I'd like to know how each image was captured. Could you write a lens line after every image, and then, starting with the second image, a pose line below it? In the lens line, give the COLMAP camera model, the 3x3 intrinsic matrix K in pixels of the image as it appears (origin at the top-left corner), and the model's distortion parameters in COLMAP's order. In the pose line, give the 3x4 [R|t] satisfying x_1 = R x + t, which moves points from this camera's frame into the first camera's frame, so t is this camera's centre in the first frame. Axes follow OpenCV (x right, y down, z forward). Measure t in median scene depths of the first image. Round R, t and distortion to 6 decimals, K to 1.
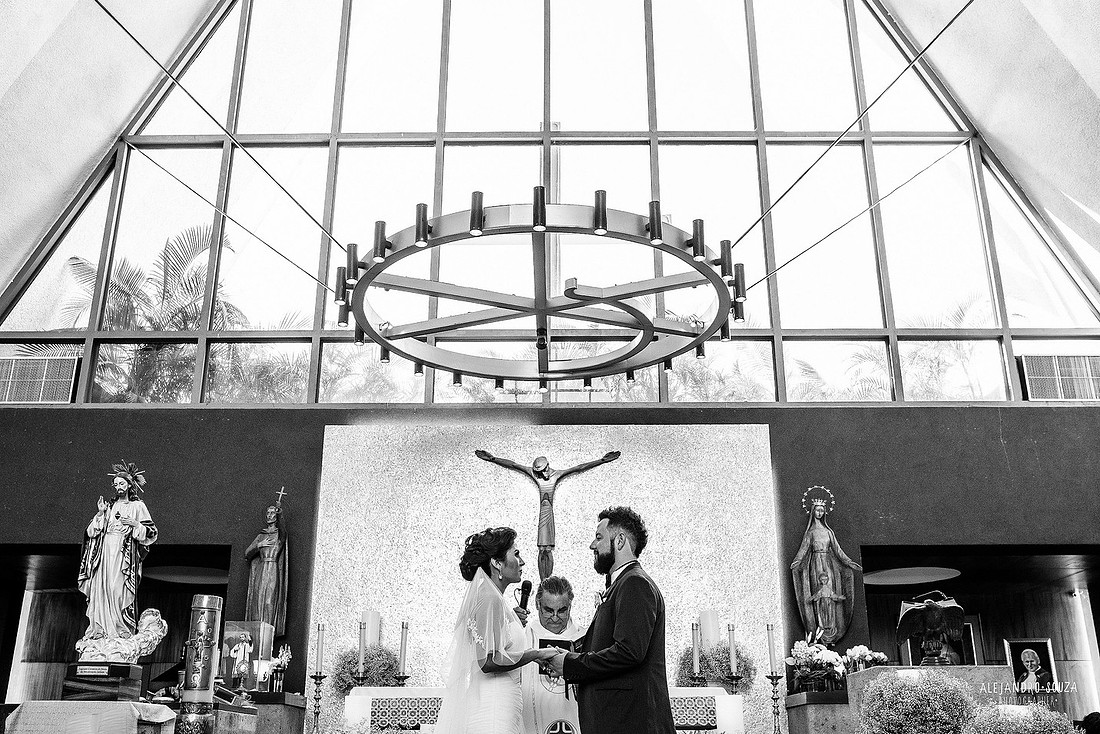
lens RADIAL K [[1101.8, 0, 551.1], [0, 1101.8, 367.6], [0, 0, 1]] dist [-0.015212, 0.000000]
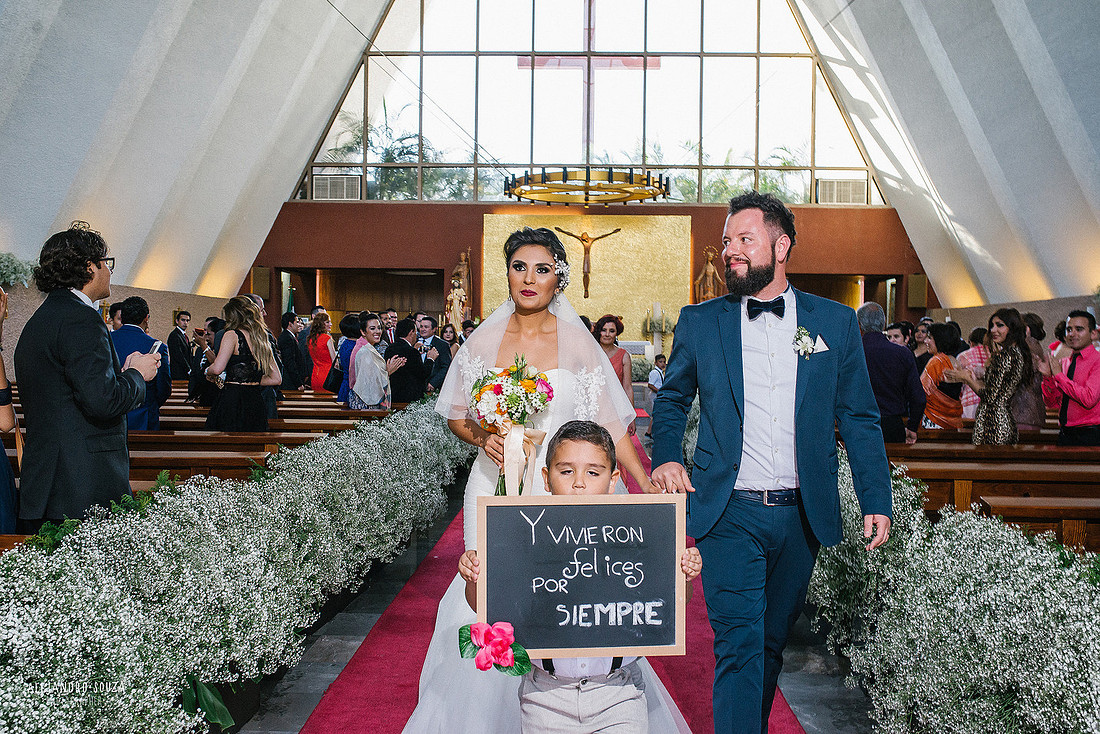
lens RADIAL K [[1101.8, 0, 550.3], [0, 1101.8, 368.3], [0, 0, 1]] dist [-0.015212, 0.000000]
pose [[0.999505, 0.014153, -0.028099, -0.011906], [-0.003238, 0.934639, 0.355582, -0.445495], [0.031295, -0.355315, 0.934222, -1.149130]]
